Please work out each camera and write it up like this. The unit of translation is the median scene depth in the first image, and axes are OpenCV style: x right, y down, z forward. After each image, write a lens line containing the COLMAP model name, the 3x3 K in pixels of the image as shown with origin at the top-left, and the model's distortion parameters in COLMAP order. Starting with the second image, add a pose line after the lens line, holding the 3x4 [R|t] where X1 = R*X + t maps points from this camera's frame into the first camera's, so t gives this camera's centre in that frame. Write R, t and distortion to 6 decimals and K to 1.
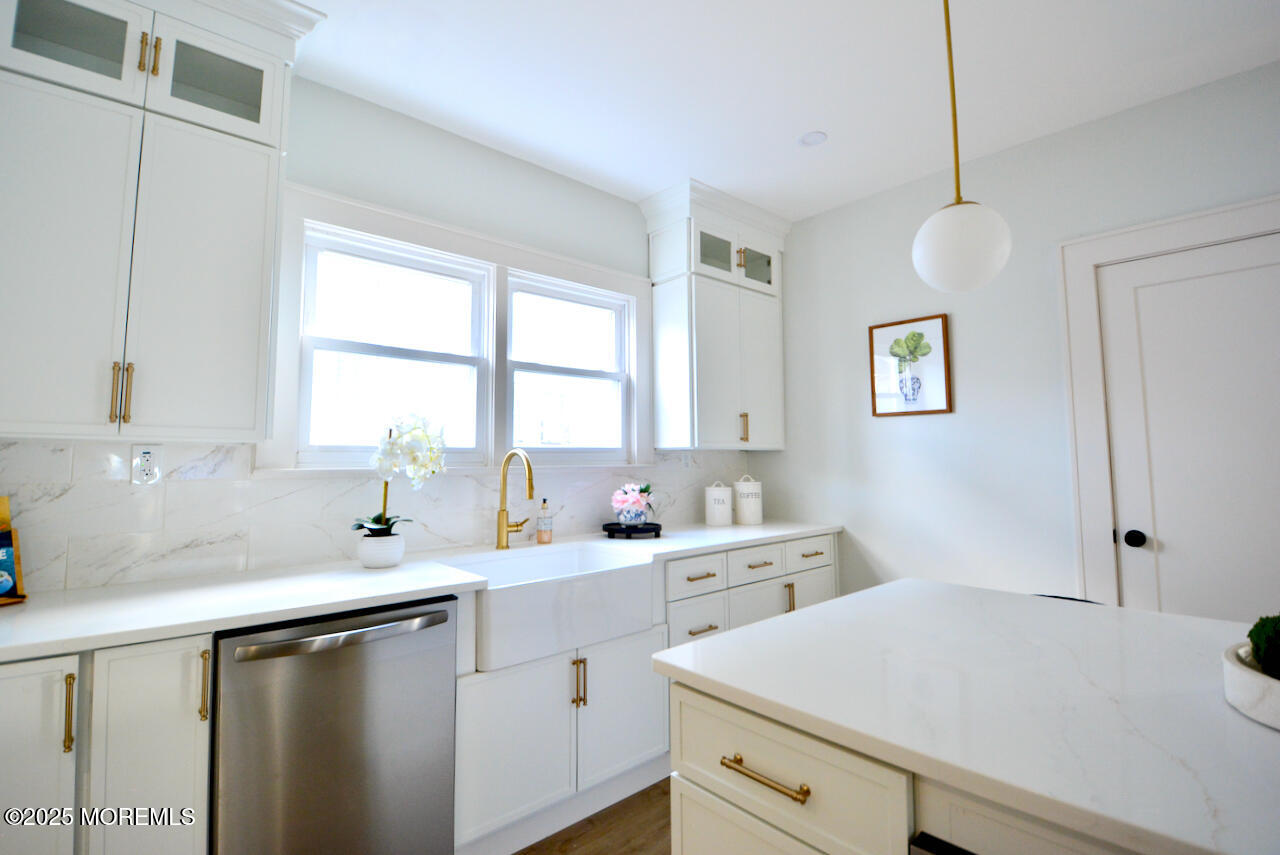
lens RADIAL K [[585.0, 0, 619.1], [0, 585.0, 414.0], [0, 0, 1]] dist [0.015542, -0.023599]
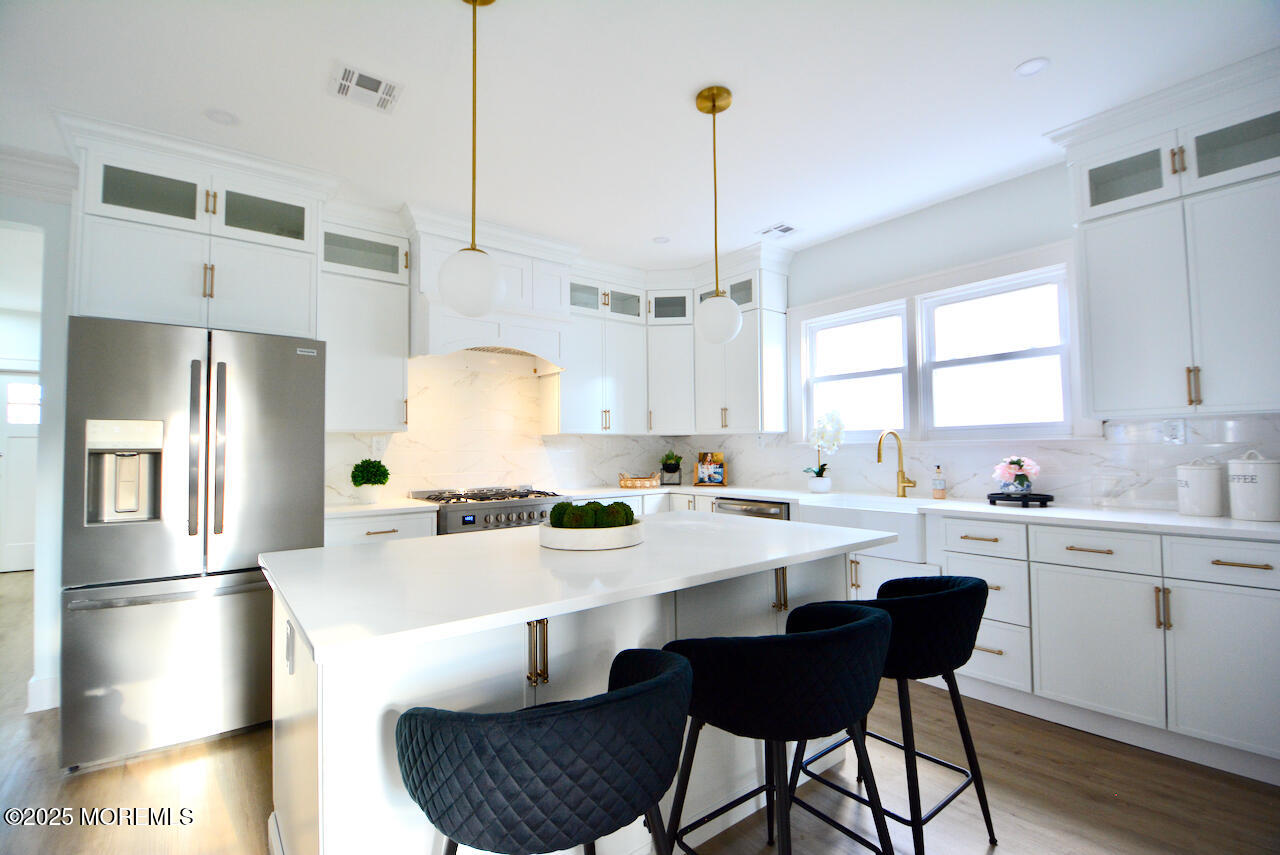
lens RADIAL K [[563.0, 0, 640.0], [0, 563.0, 427.5], [0, 0, 1]] dist [0.013263, -0.021919]
pose [[-0.050246, -0.036416, -0.998073, 1.145522], [0.087974, 0.995289, -0.040743, 0.052019], [0.994855, -0.089851, -0.046806, 0.397584]]
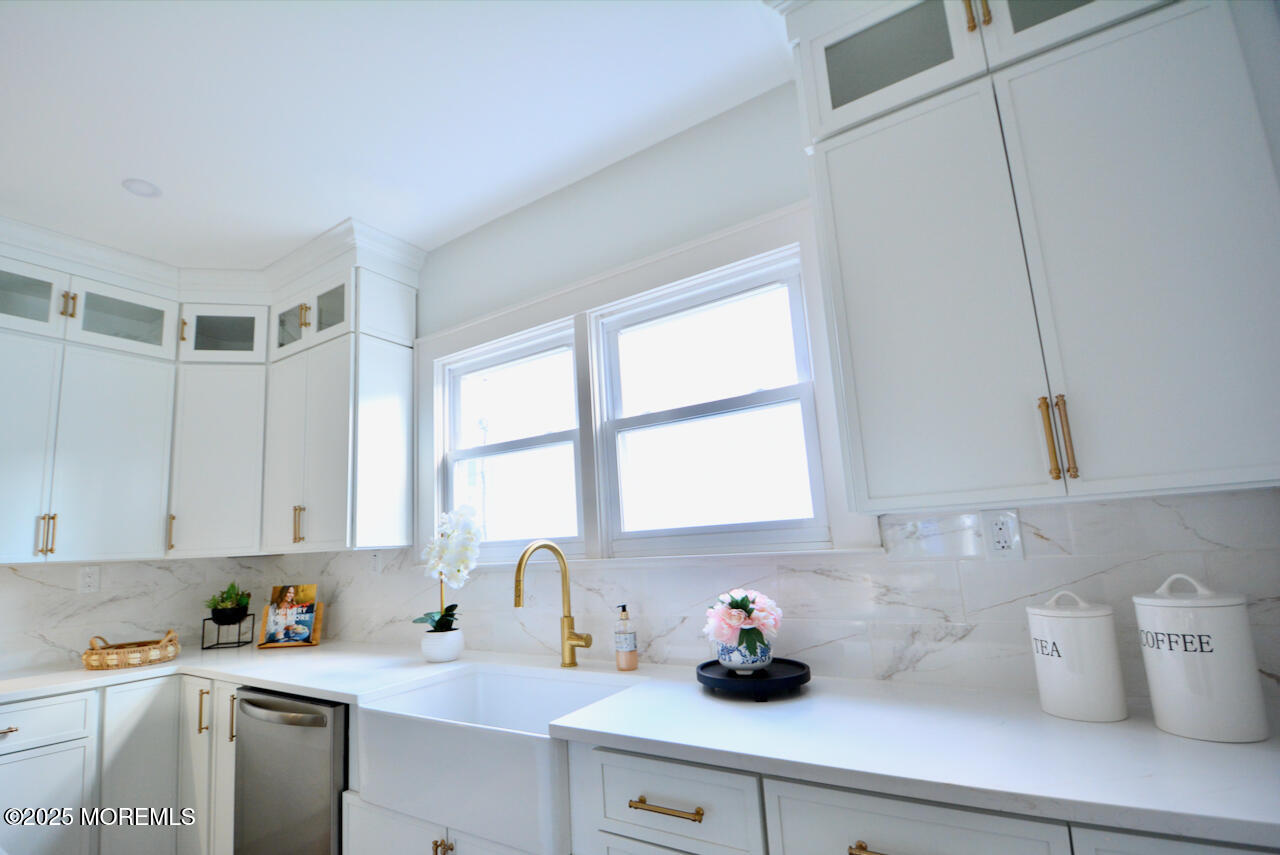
lens RADIAL K [[594.8, 0, 608.3], [0, 594.8, 451.2], [0, 0, 1]] dist [0.002316, -0.016933]
pose [[0.264103, -0.160425, -0.951059, 0.571448], [0.127966, 0.983181, -0.130308, 0.051954], [0.955968, -0.087289, 0.280189, 0.782716]]
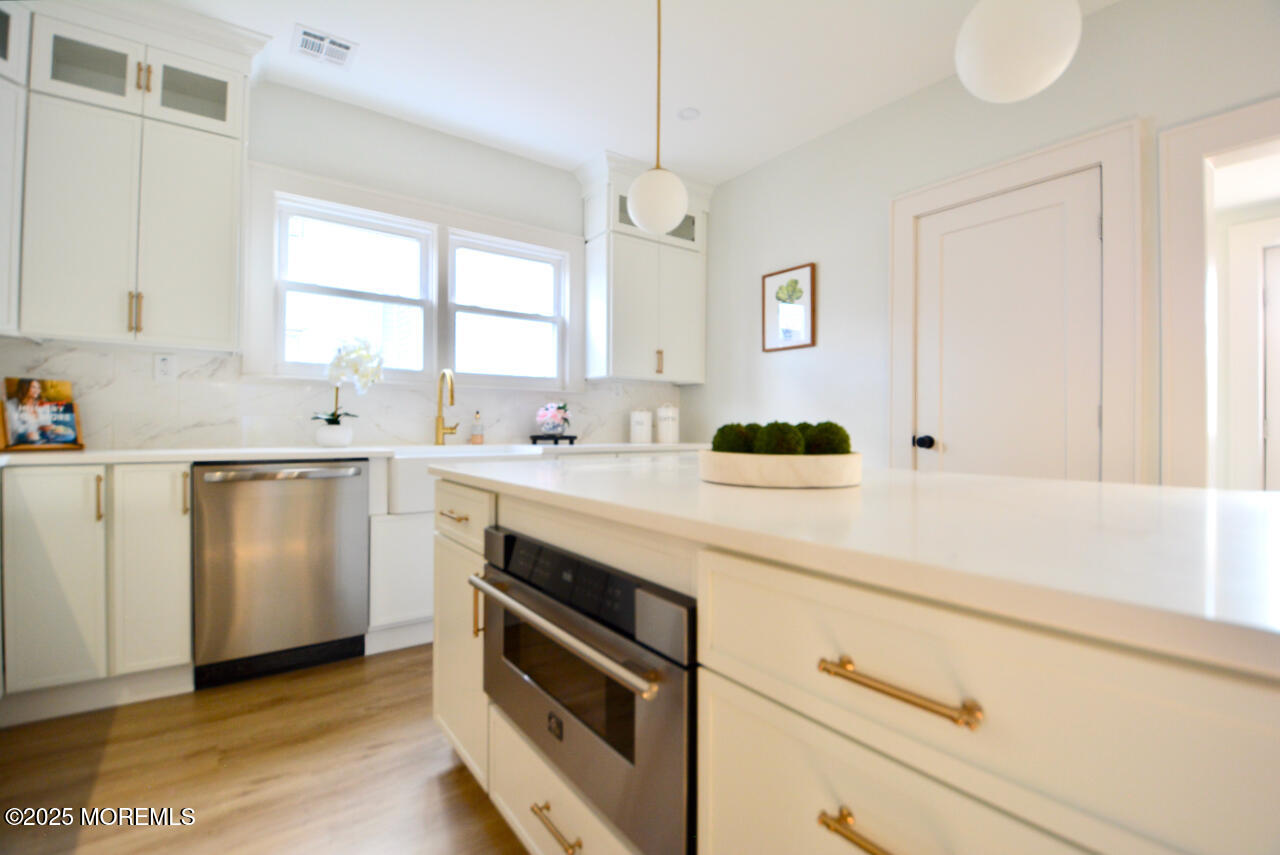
lens RADIAL K [[563.0, 0, 640.0], [0, 563.0, 427.5], [0, 0, 1]] dist [0.013263, -0.021919]
pose [[0.996951, 0.011662, -0.077150, 0.320162], [-0.005390, 0.996698, 0.081017, 0.077124], [0.077840, -0.080354, 0.993722, -0.205300]]
